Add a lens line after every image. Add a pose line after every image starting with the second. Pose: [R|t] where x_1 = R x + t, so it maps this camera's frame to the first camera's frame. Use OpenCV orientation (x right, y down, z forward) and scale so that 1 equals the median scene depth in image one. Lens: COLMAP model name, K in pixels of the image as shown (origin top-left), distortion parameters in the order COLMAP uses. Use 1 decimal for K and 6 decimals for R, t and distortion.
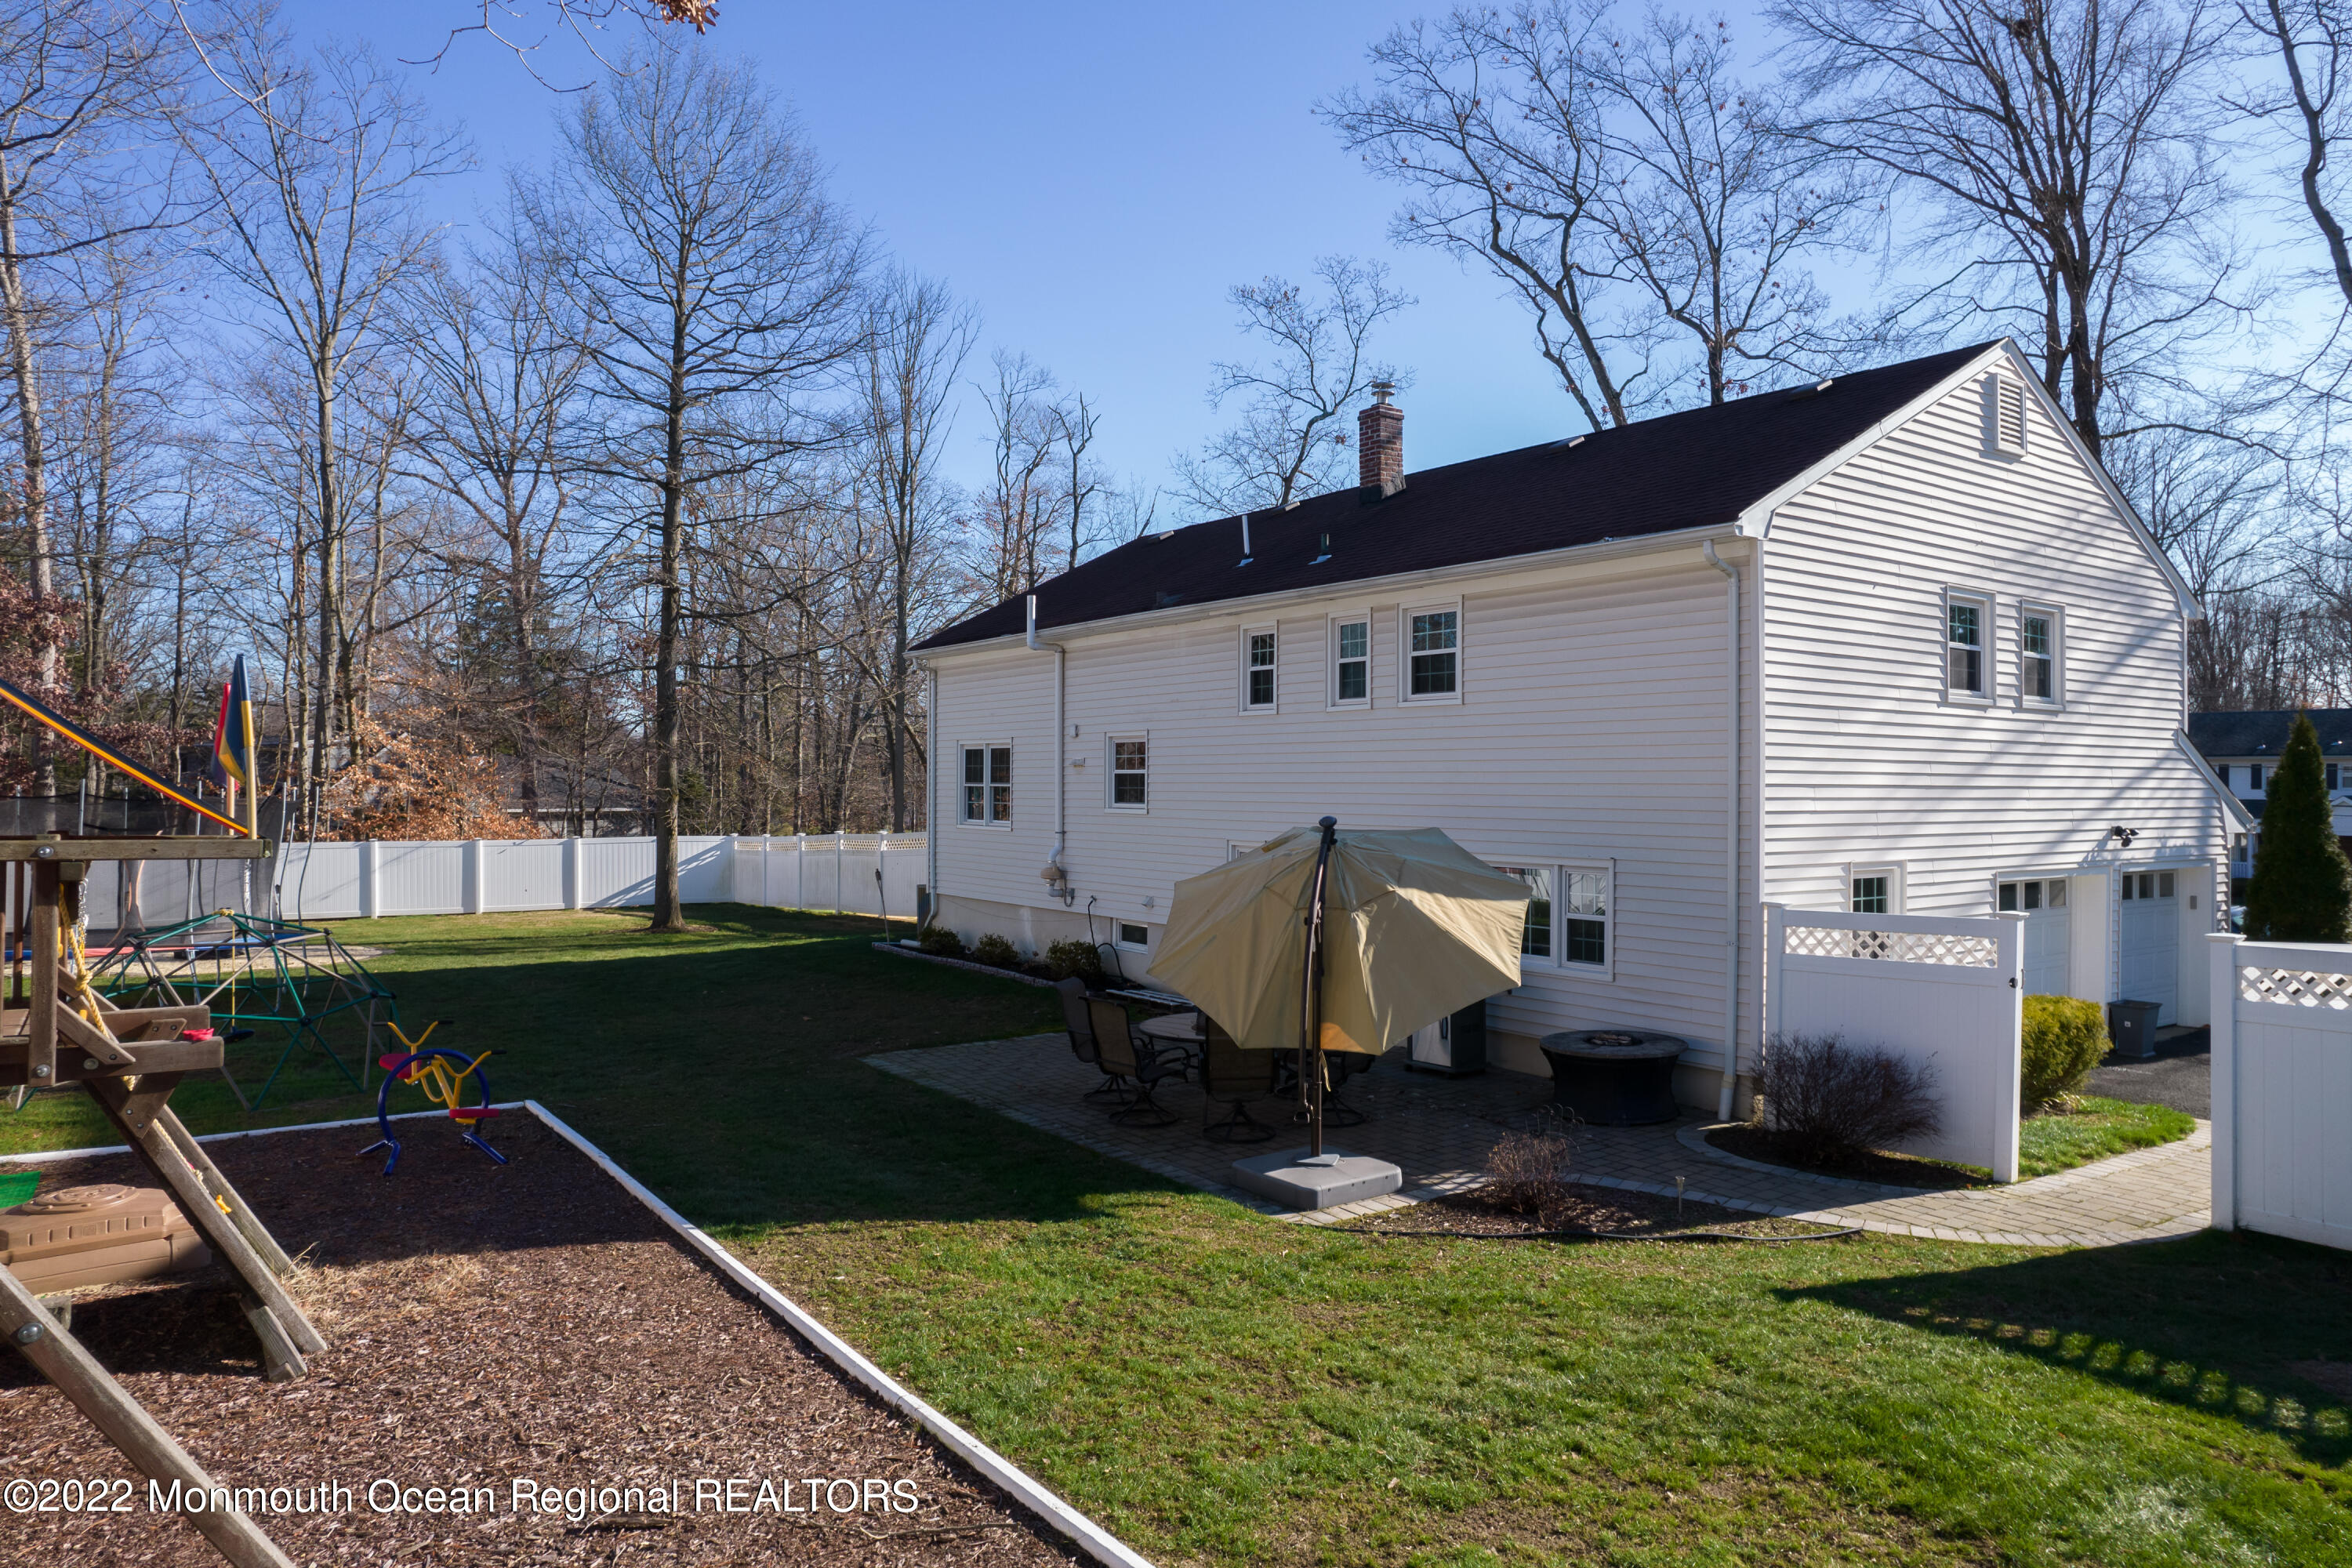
lens RADIAL K [[1511.9, 0, 1176.0], [0, 1511.9, 784.0], [0, 0, 1]] dist [-0.073262, 0.058892]
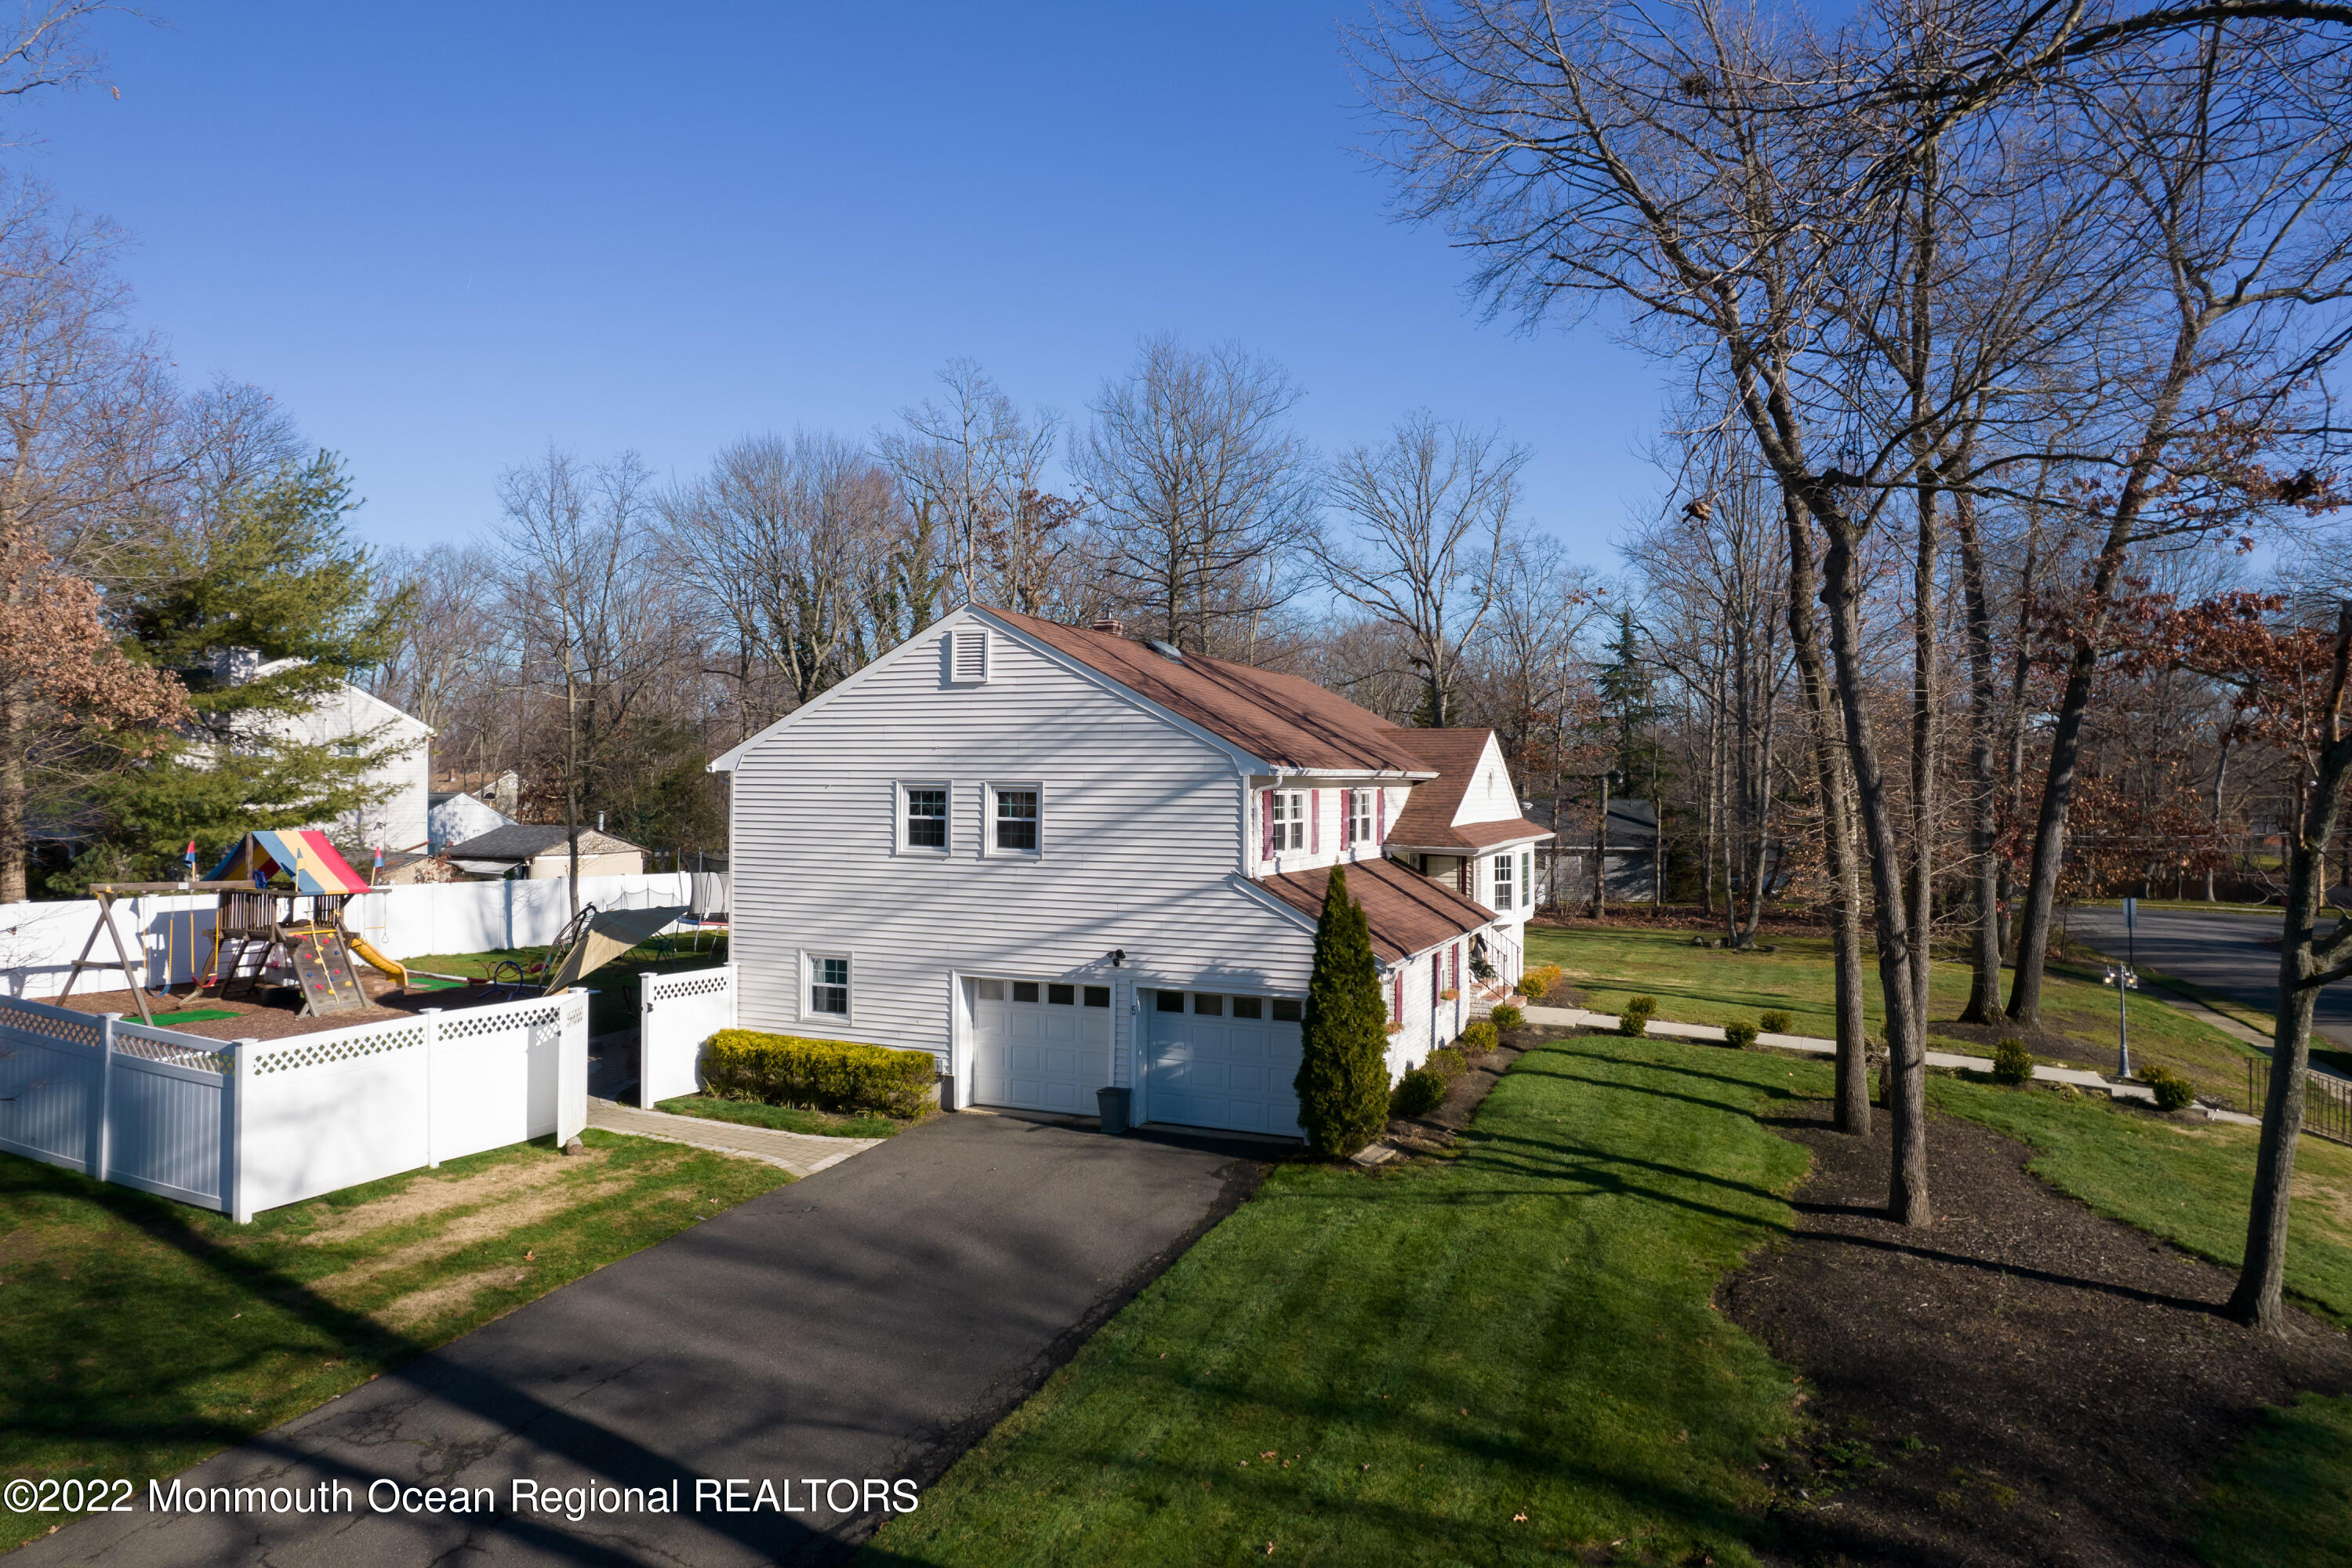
lens RADIAL K [[1511.9, 0, 1176.0], [0, 1511.9, 784.0], [0, 0, 1]] dist [-0.073262, 0.058892]
pose [[0.534770, 0.003335, -0.844991, 1.905884], [-0.003430, 0.999993, 0.001776, -0.126018], [0.844991, 0.001948, 0.534777, 0.380113]]
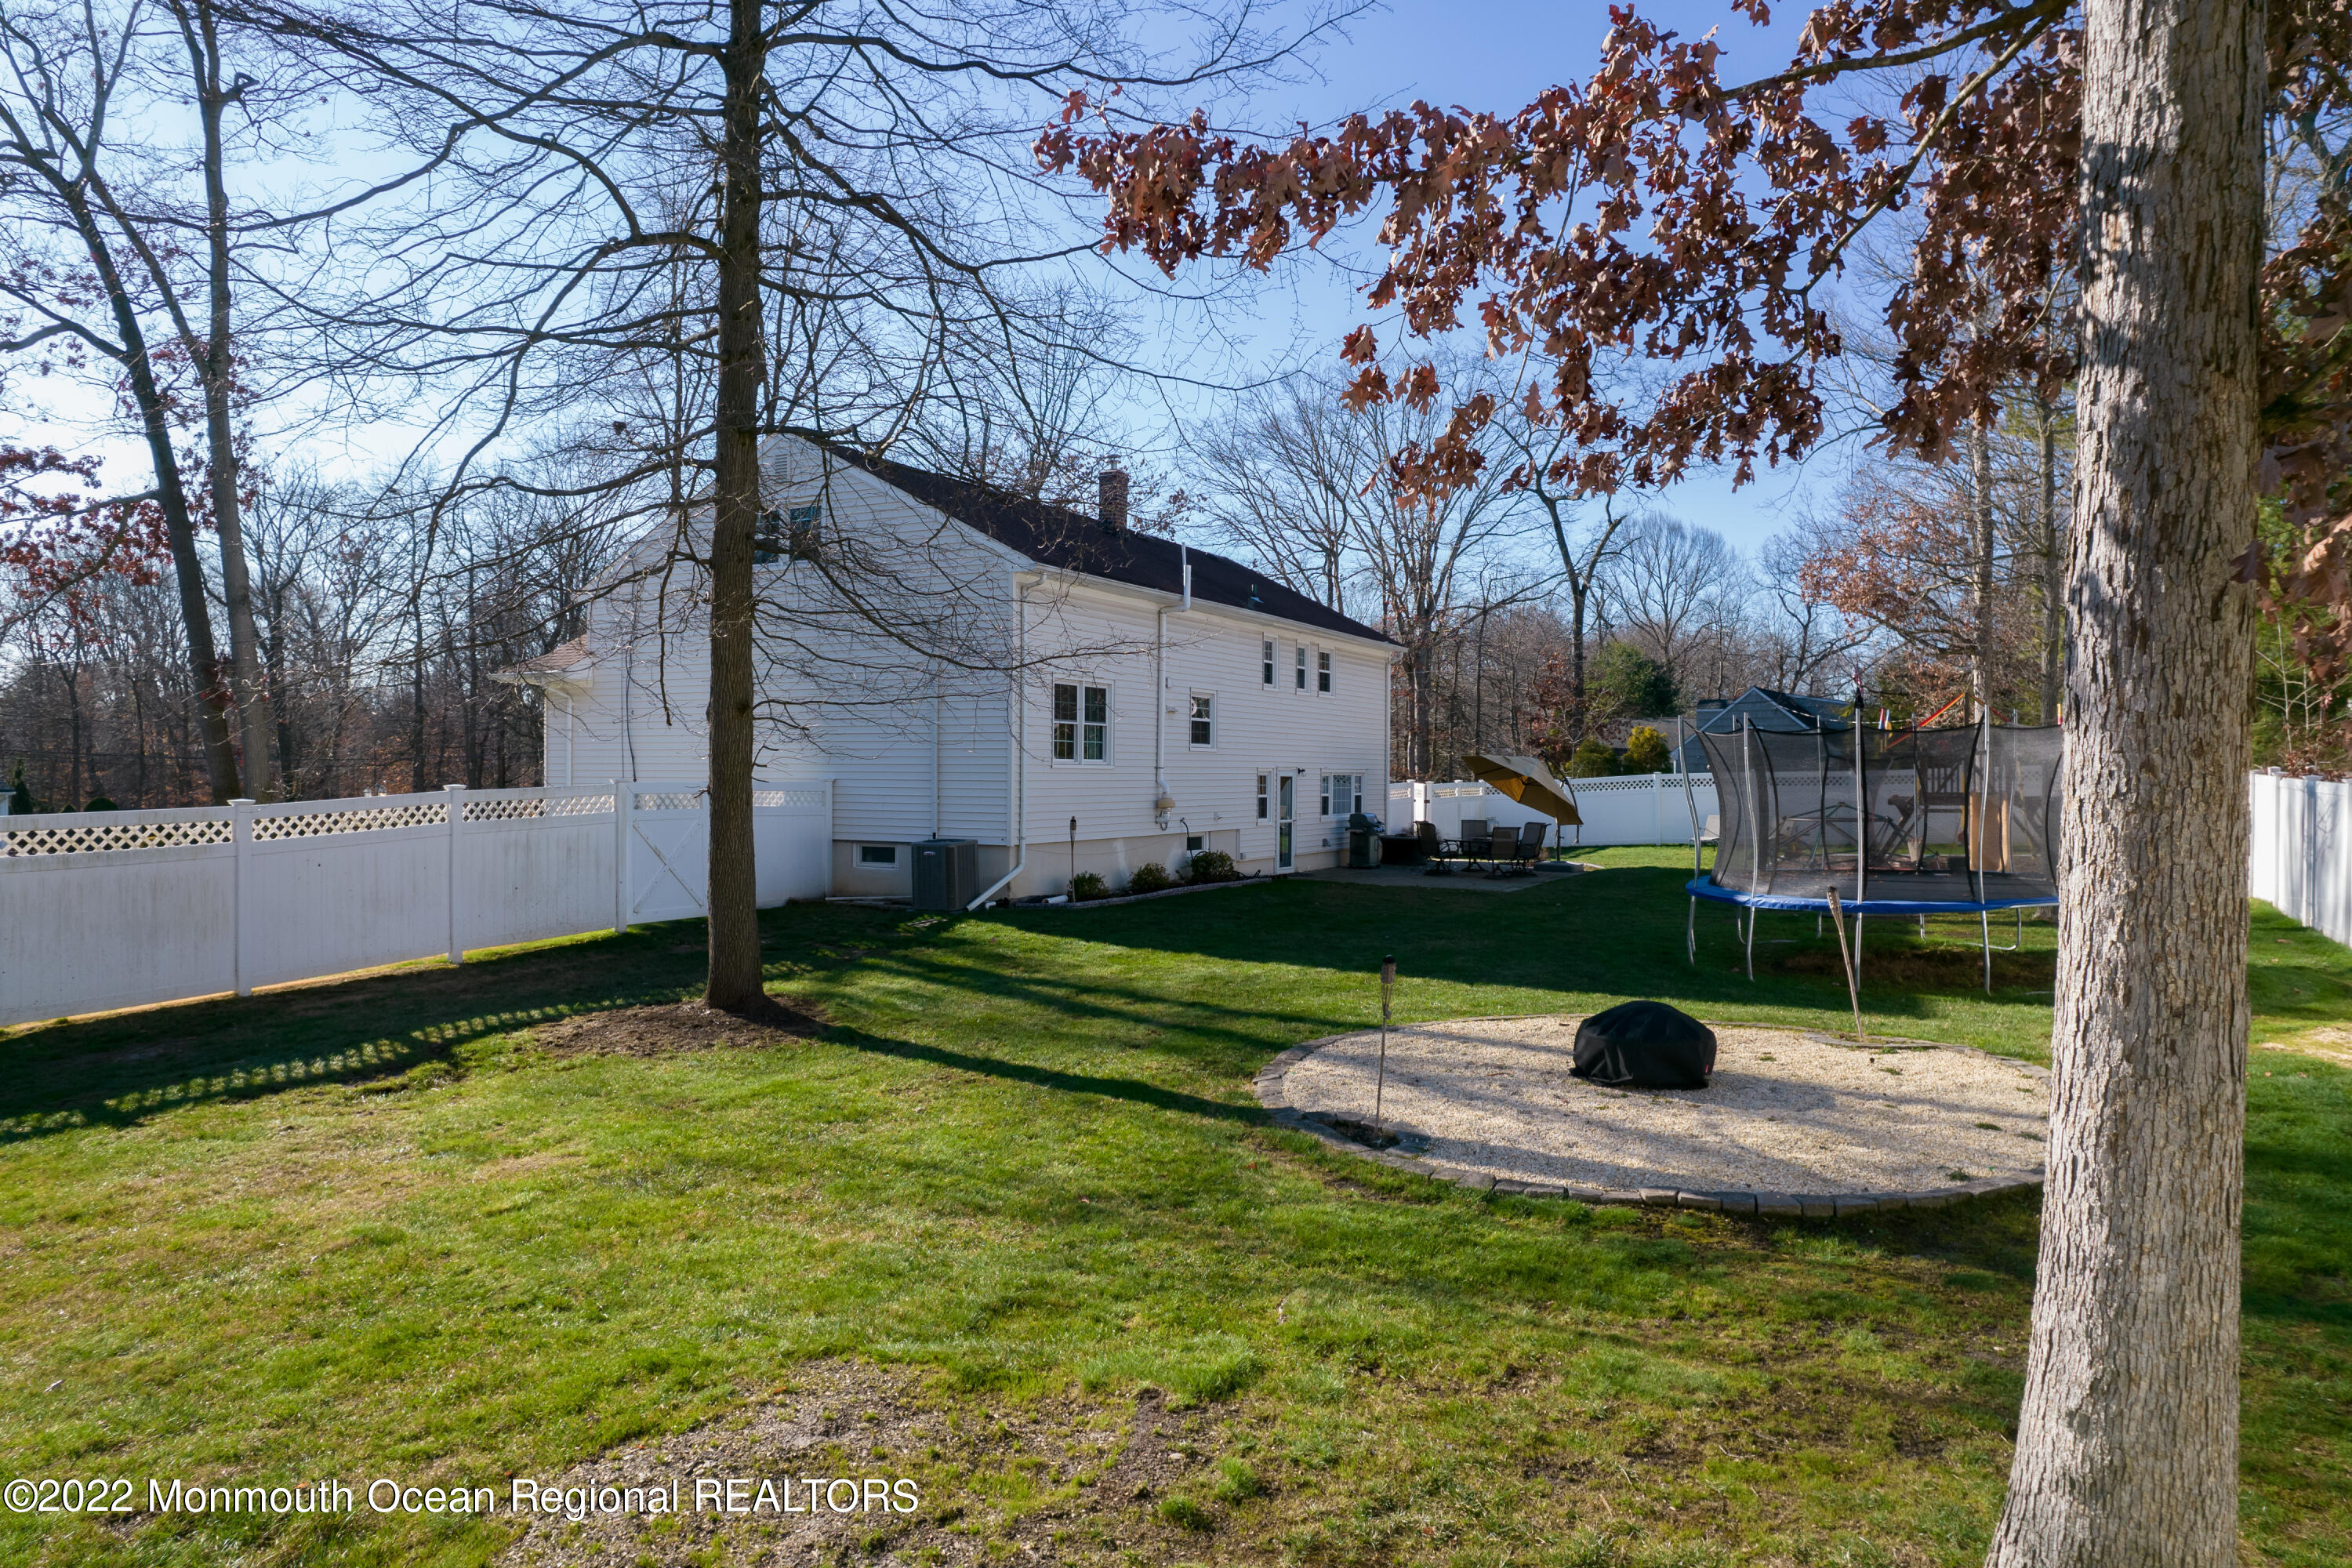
lens RADIAL K [[1511.9, 0, 1176.0], [0, 1511.9, 784.0], [0, 0, 1]] dist [-0.073262, 0.058892]
pose [[-0.439327, -0.004605, 0.898315, -1.604680], [-0.000769, 0.999988, 0.004750, 0.054752], [-0.898327, 0.001396, -0.439325, 2.137565]]
